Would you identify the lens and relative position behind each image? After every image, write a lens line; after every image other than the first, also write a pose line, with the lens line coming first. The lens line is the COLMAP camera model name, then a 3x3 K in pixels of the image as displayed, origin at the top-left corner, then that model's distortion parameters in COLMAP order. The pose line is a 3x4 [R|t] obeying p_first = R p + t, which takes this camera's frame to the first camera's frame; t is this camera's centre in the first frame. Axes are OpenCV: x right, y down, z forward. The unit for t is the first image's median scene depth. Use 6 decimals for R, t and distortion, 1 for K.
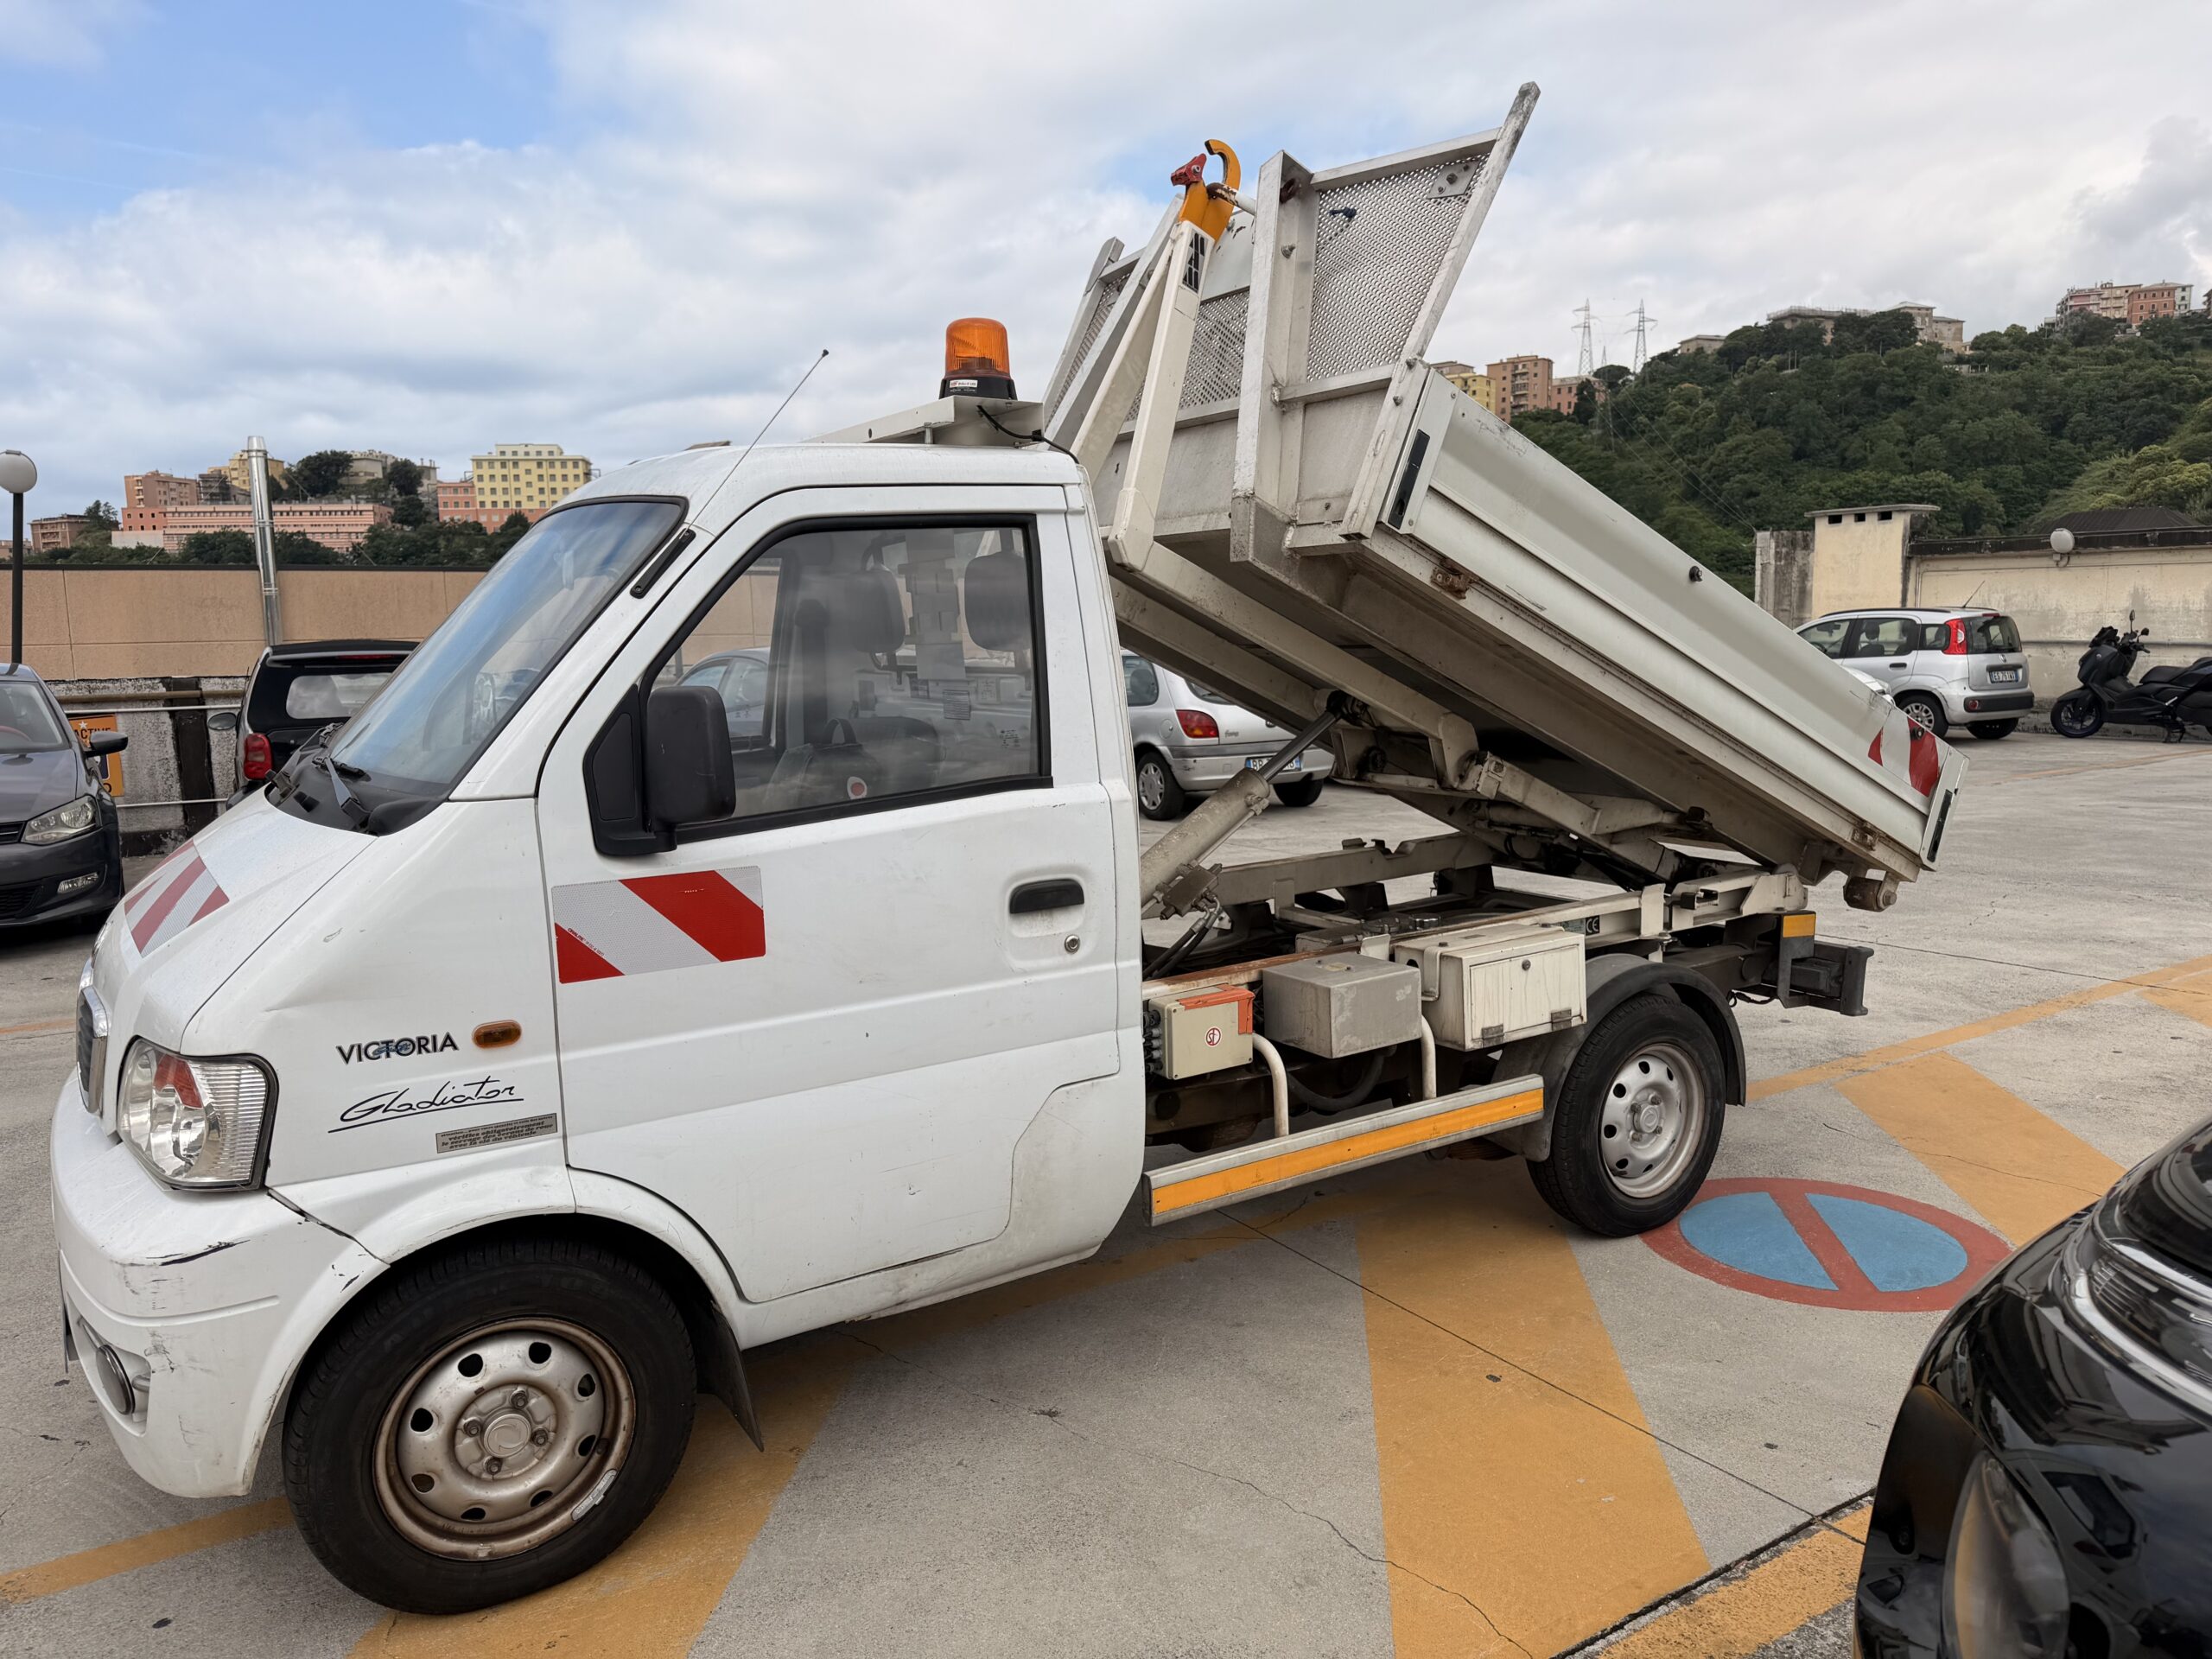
lens RADIAL K [[1567.3, 0, 1097.5], [0, 1567.3, 836.3], [0, 0, 1]] dist [0.025226, -0.033592]
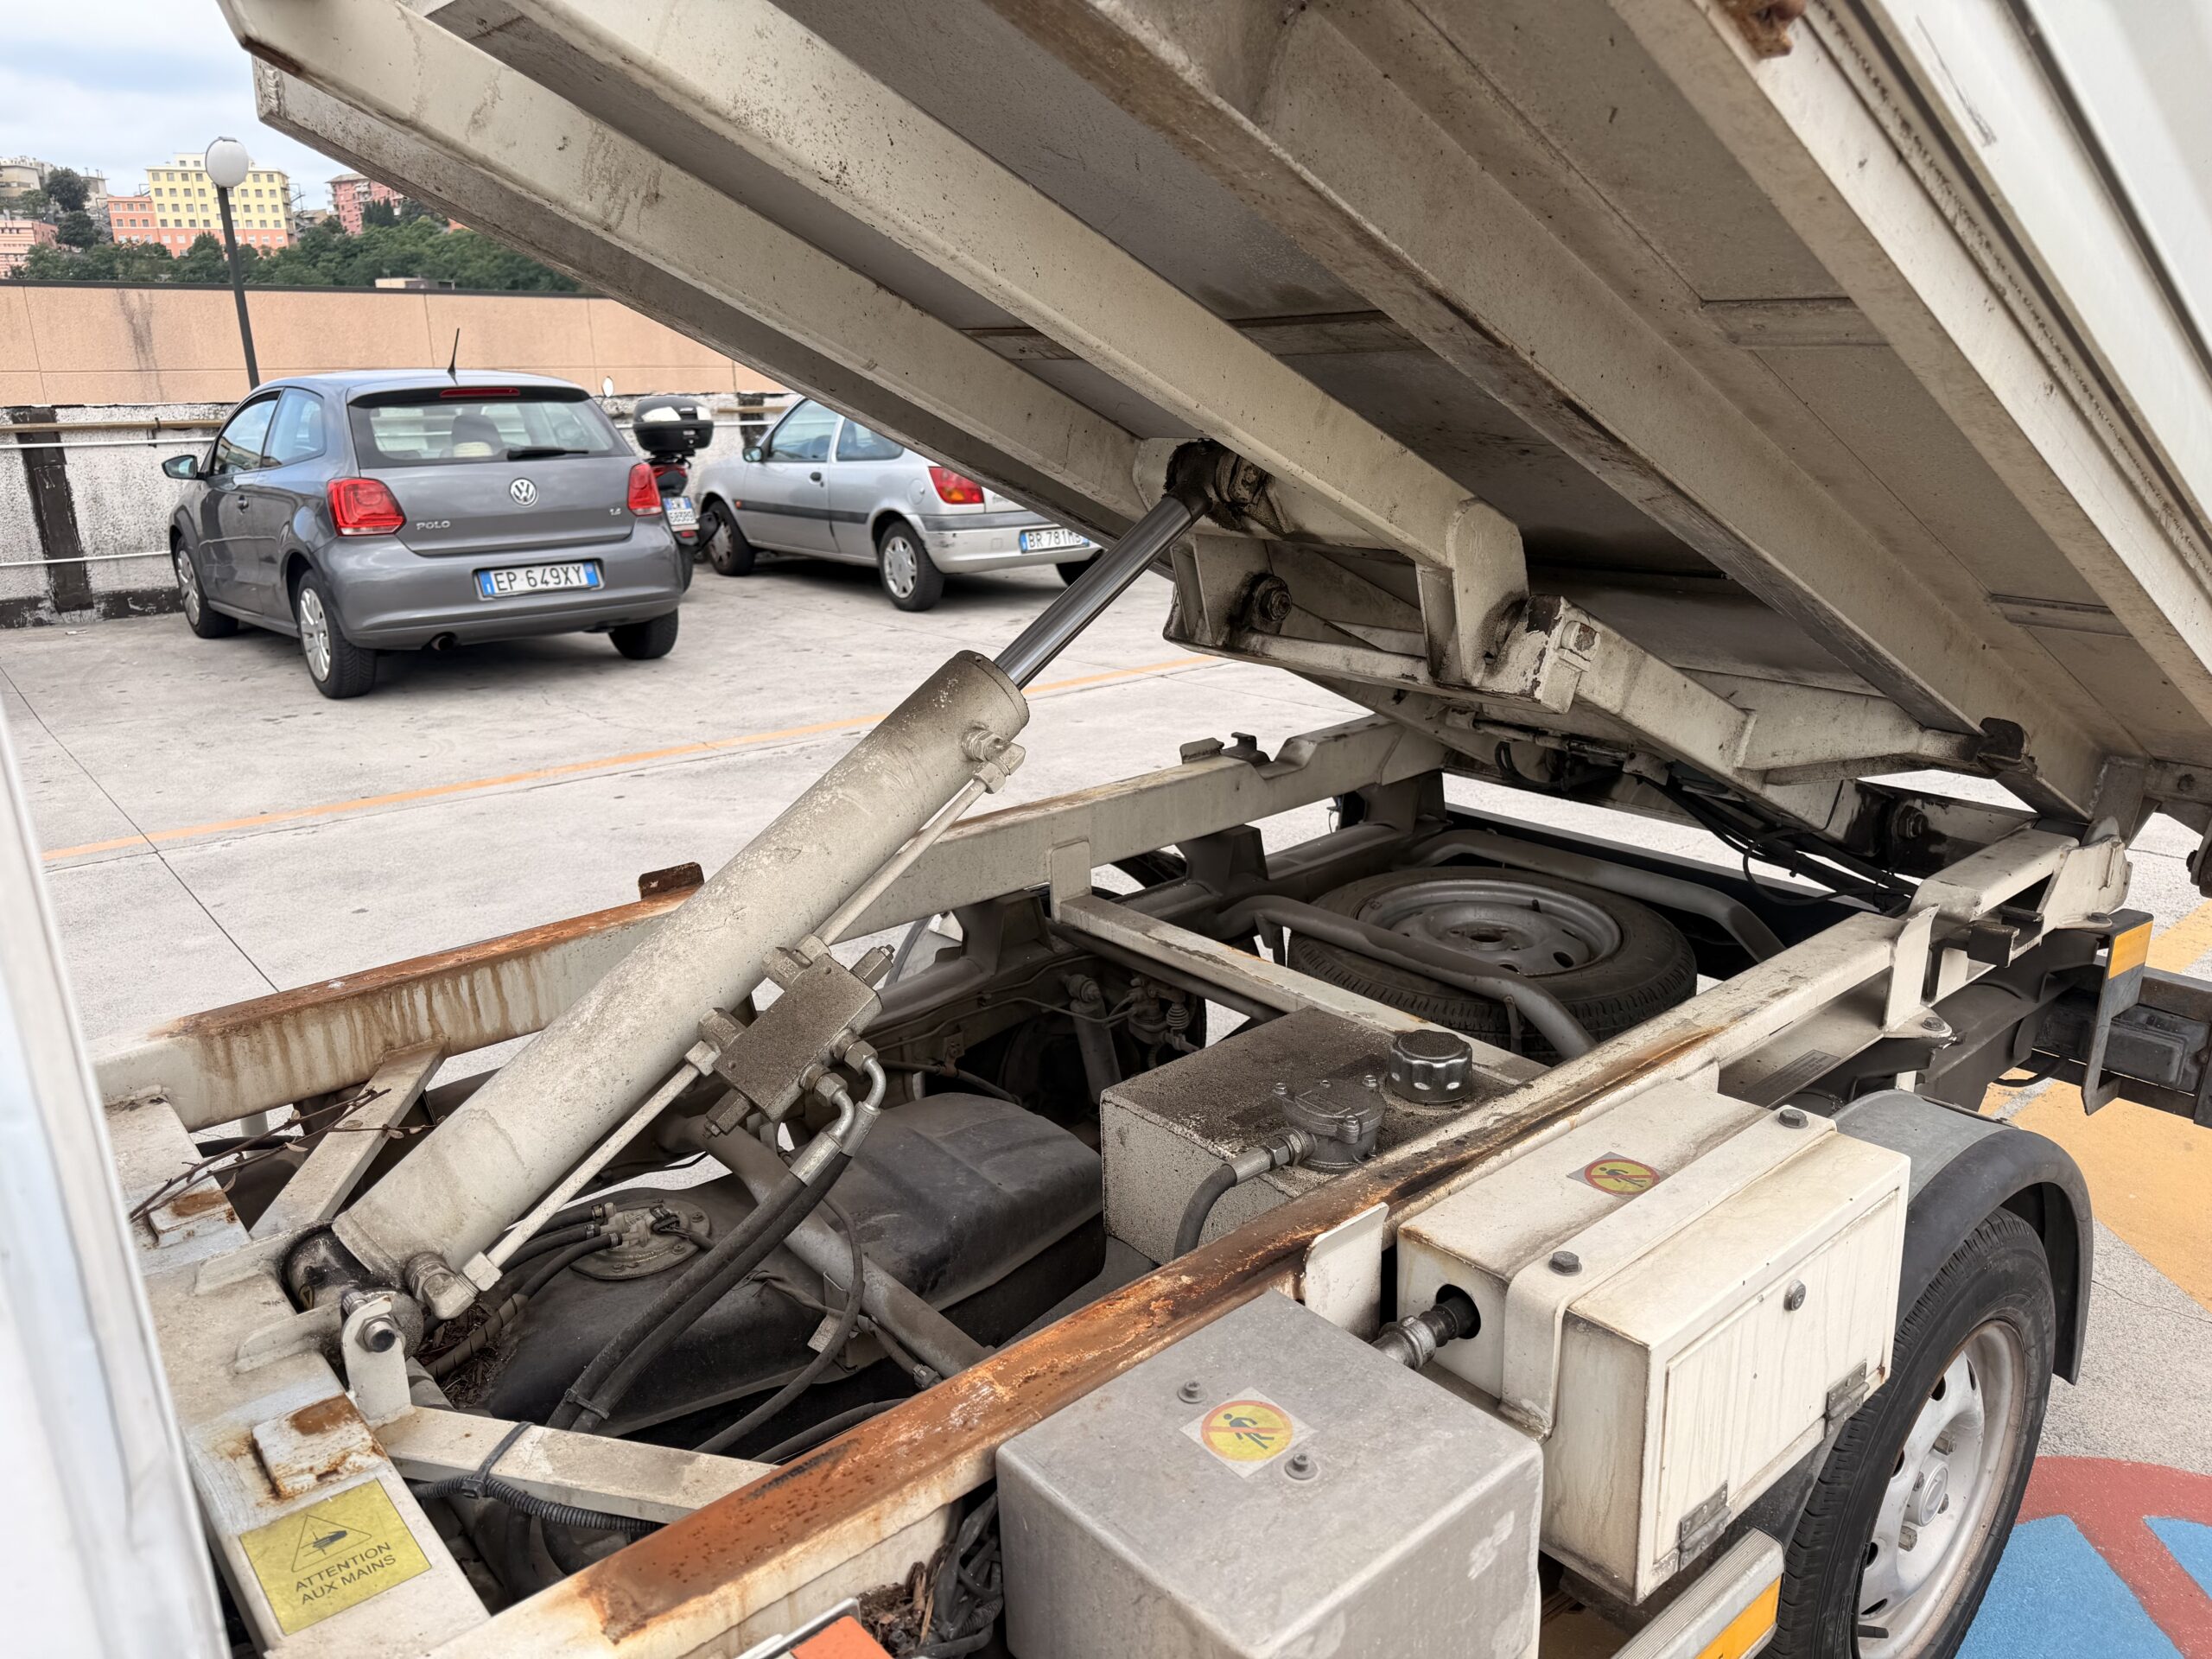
lens RADIAL K [[1567.3, 0, 1092.9], [0, 1567.3, 846.0], [0, 0, 1]] dist [0.025226, -0.033592]
pose [[0.991096, -0.030155, 0.129692, 0.073105], [0.009257, 0.987266, 0.158810, -0.055299], [-0.132830, -0.156195, 0.978754, 0.598727]]
